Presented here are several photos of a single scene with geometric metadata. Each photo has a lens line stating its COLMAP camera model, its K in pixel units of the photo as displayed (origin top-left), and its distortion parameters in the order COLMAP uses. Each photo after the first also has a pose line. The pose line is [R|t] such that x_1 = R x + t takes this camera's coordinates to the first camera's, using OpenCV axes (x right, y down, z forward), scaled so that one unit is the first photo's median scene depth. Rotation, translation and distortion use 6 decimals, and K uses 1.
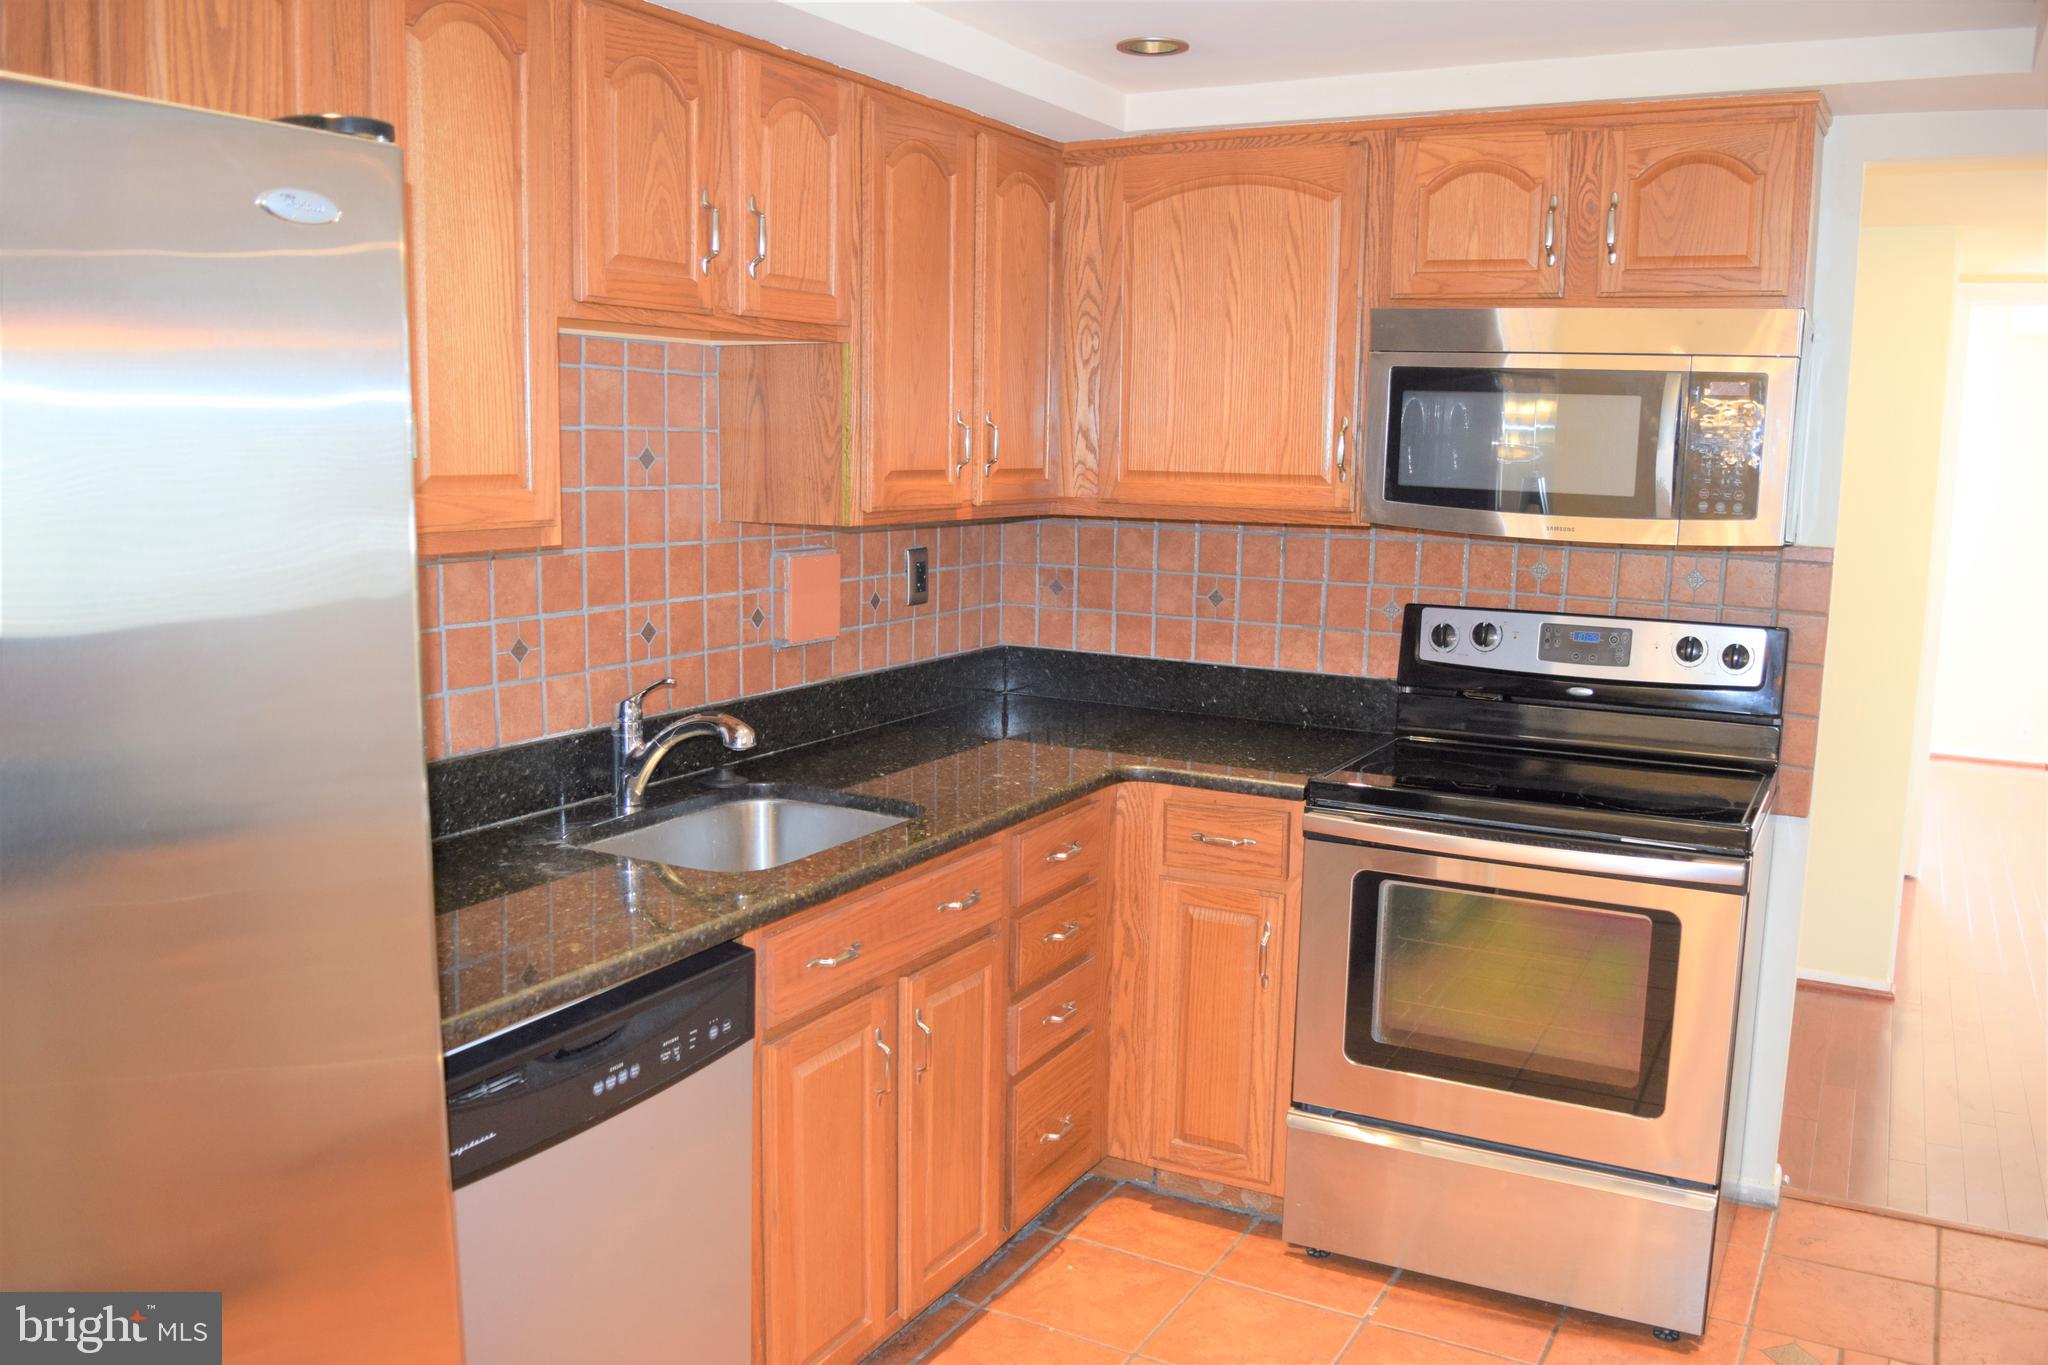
lens RADIAL K [[1614.2, 0, 1067.6], [0, 1614.2, 683.4], [0, 0, 1]] dist [-0.094349, 0.025093]
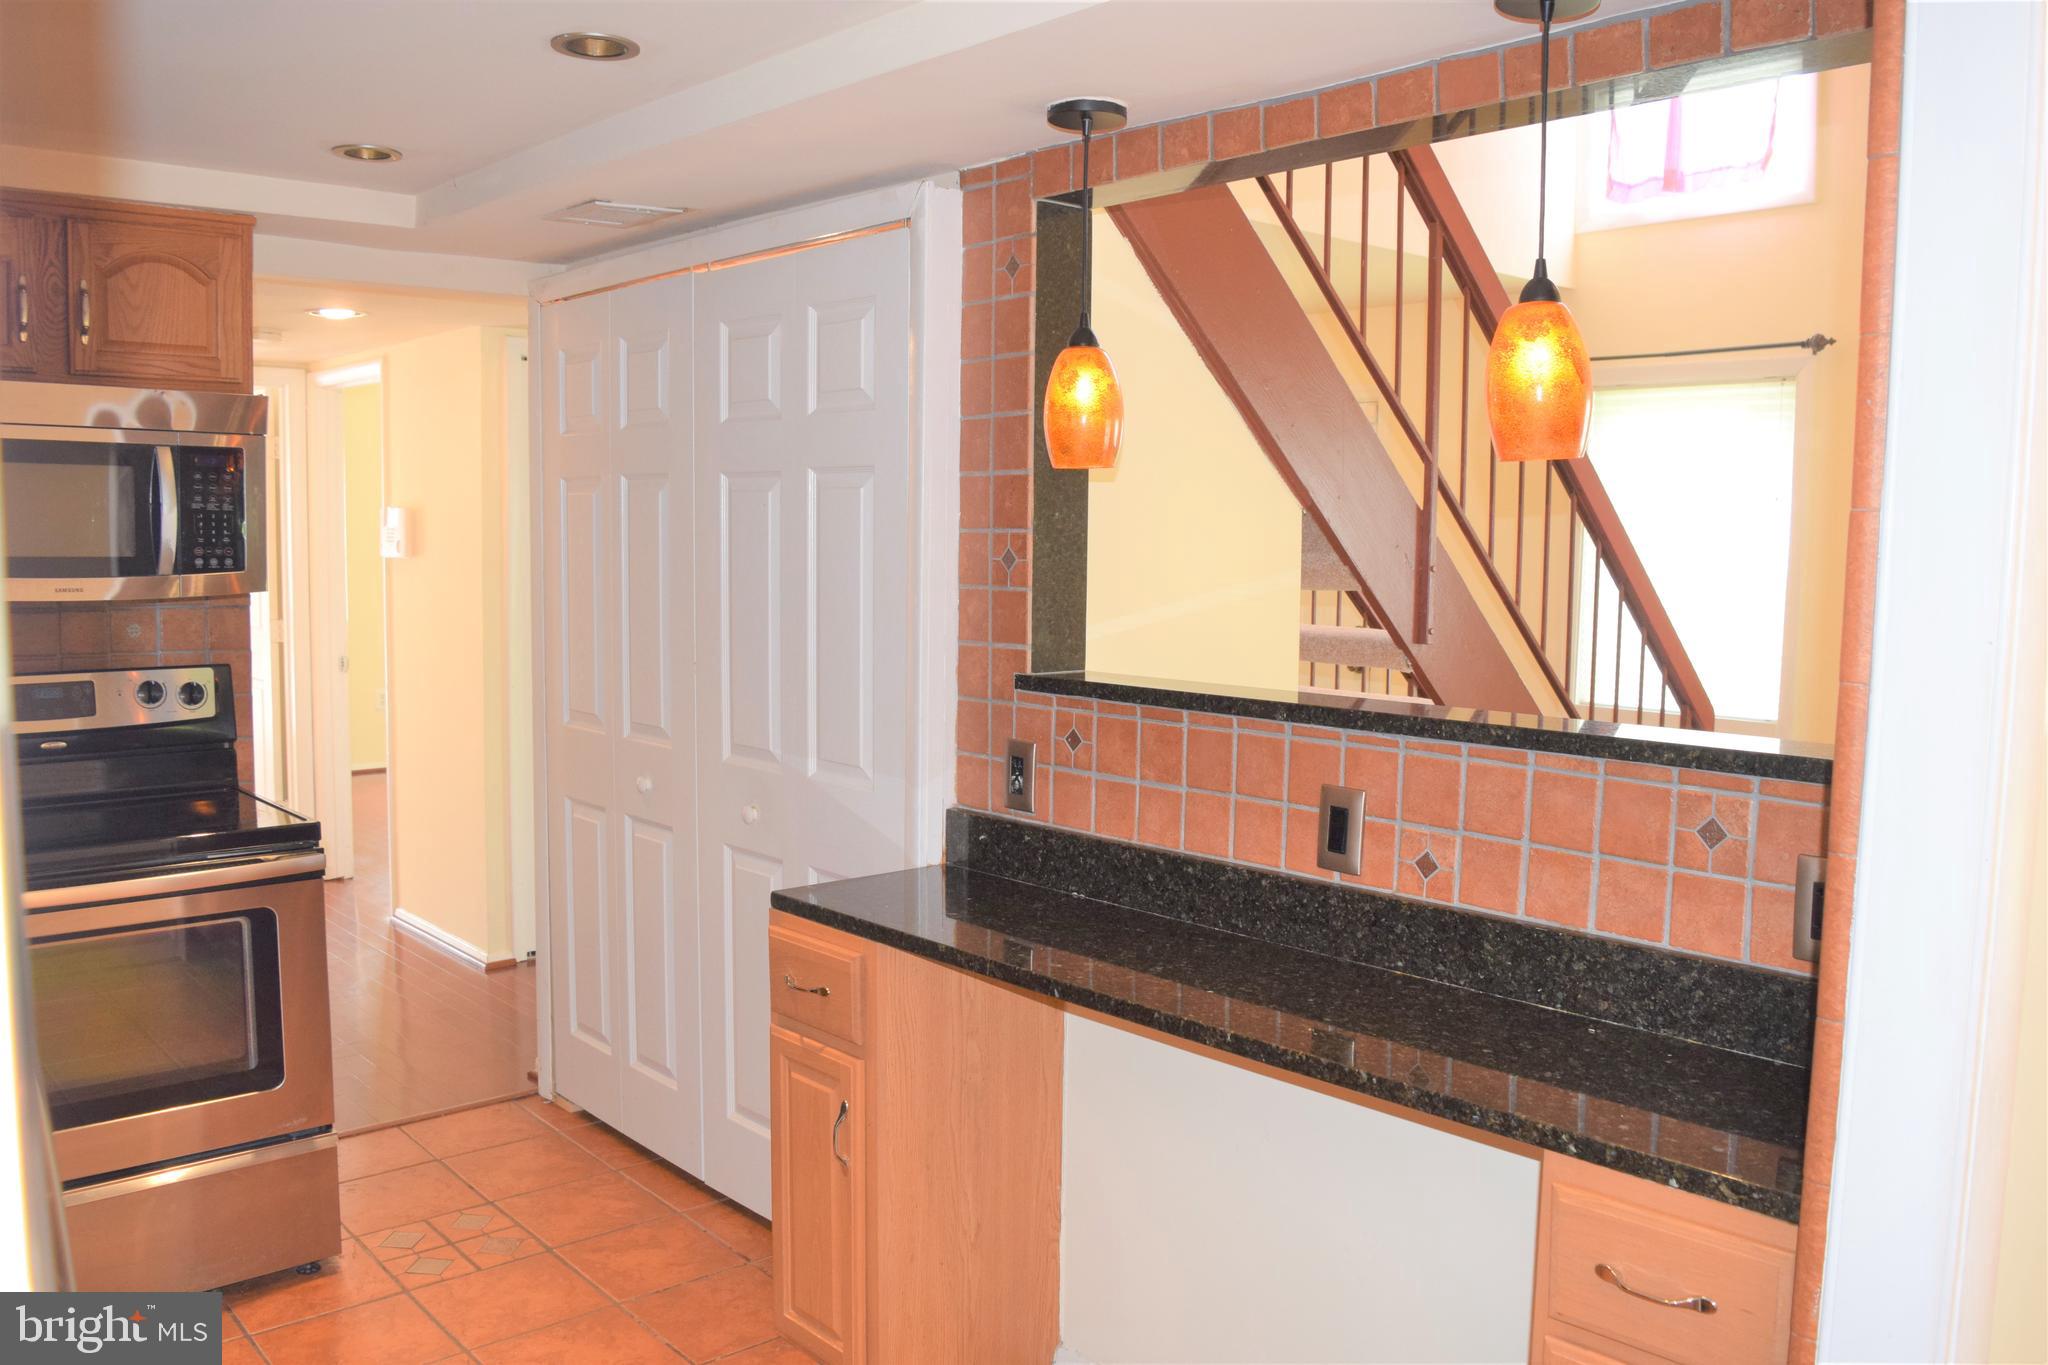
lens RADIAL K [[1614.2, 0, 1034.6], [0, 1614.2, 684.5], [0, 0, 1]] dist [-0.094349, 0.025093]
pose [[0.327353, -0.104790, 0.939073, -0.438531], [0.135903, 0.988720, 0.062955, -0.012289], [-0.935078, 0.107014, 0.337902, 0.053459]]
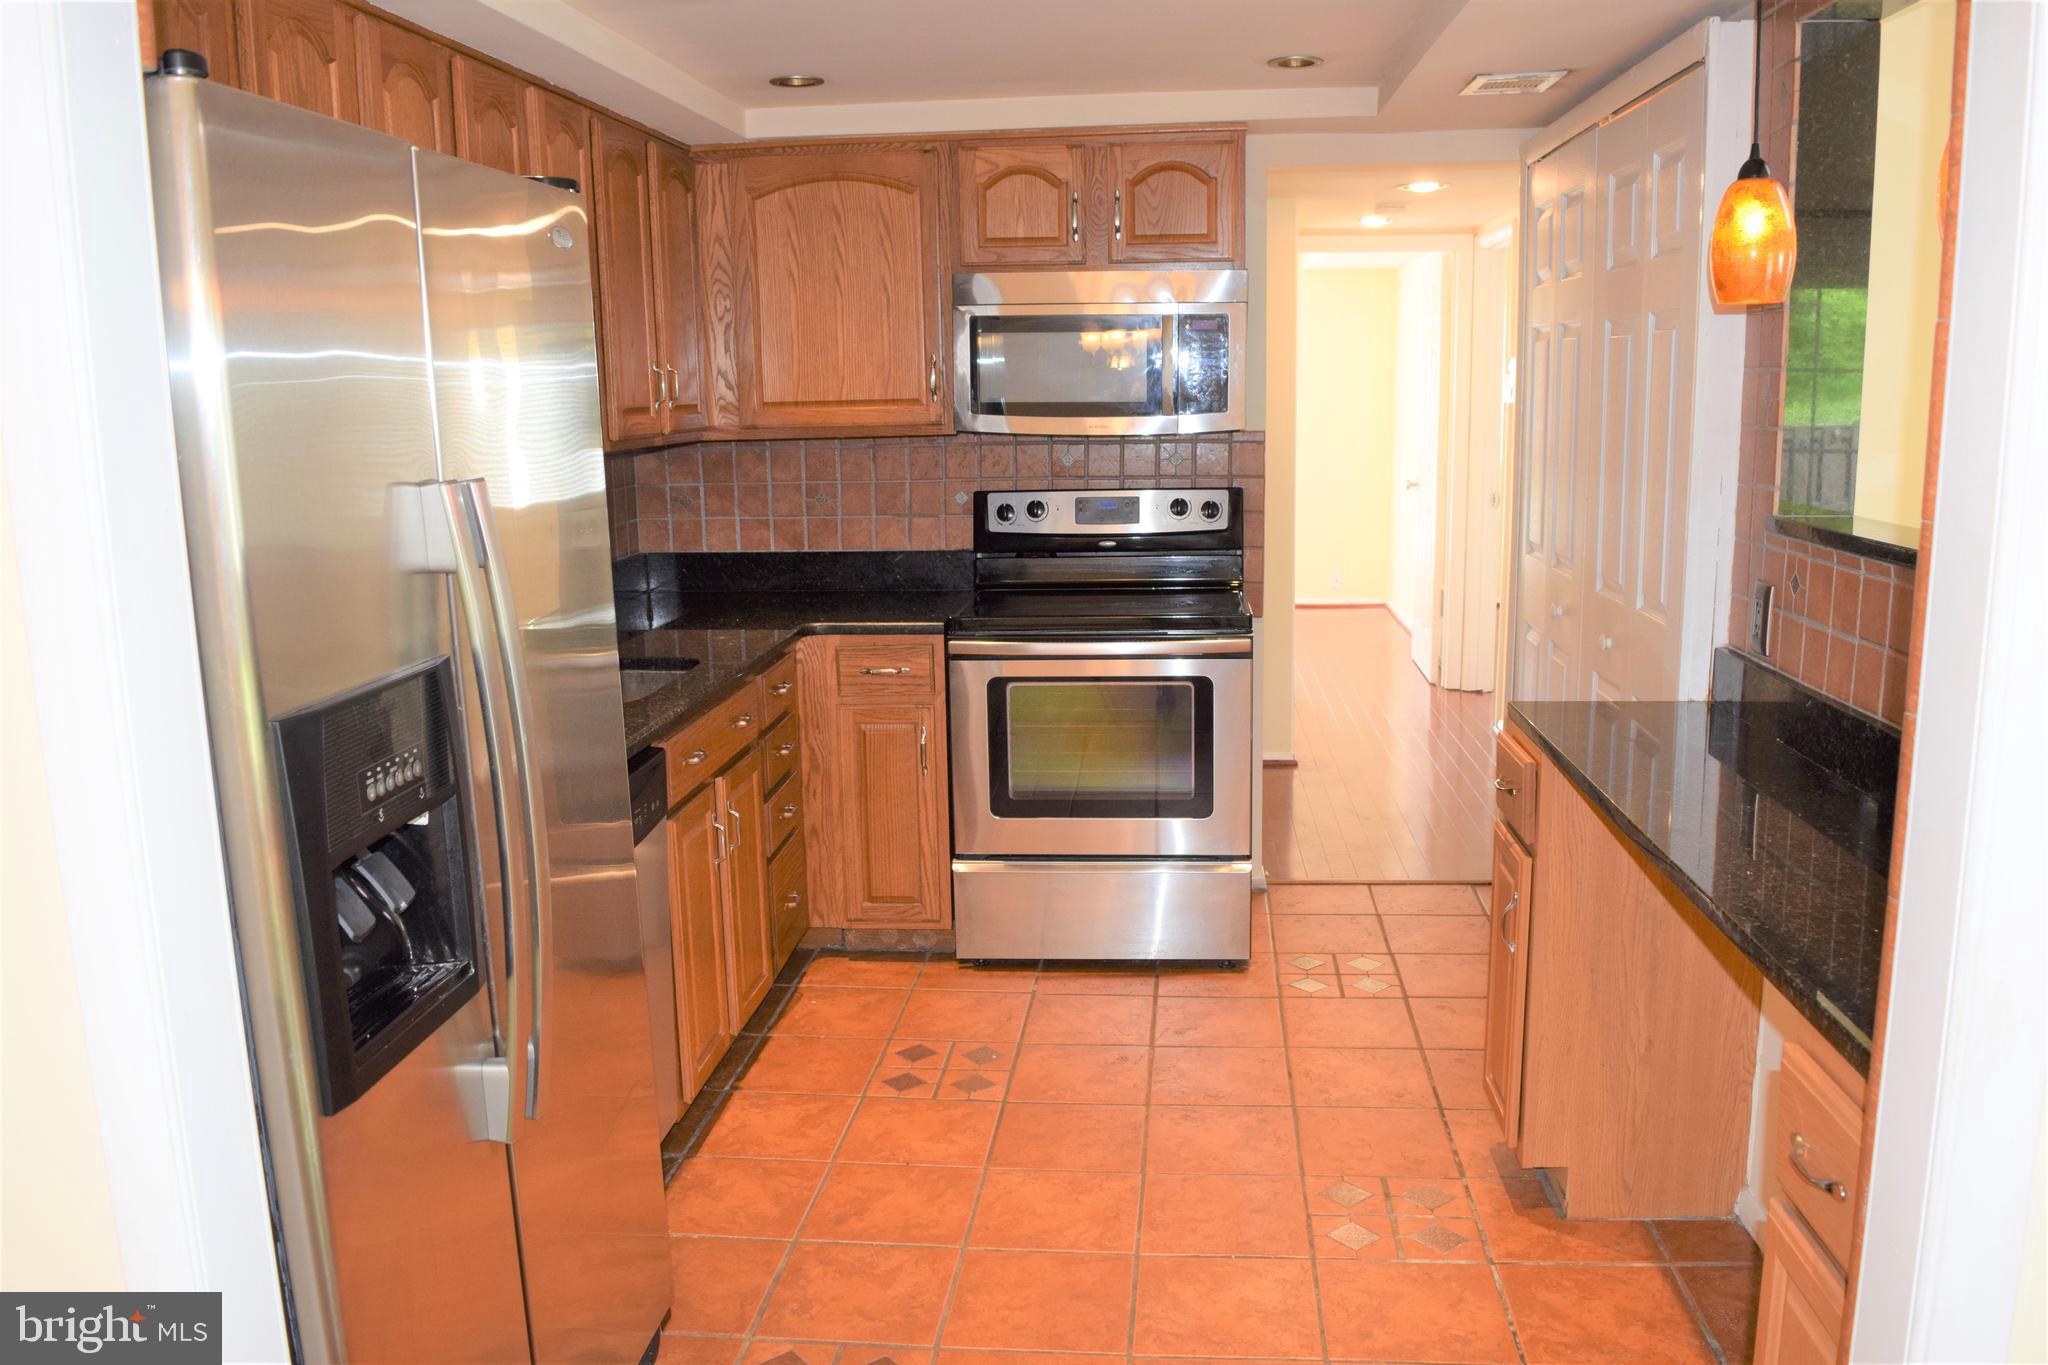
lens RADIAL K [[1614.2, 0, 1047.2], [0, 1614.2, 684.9], [0, 0, 1]] dist [-0.094349, 0.025093]
pose [[0.915656, -0.108660, 0.386998, -0.300769], [0.094482, 0.993976, 0.055536, 0.046286], [-0.390702, -0.014288, 0.920406, -0.296284]]
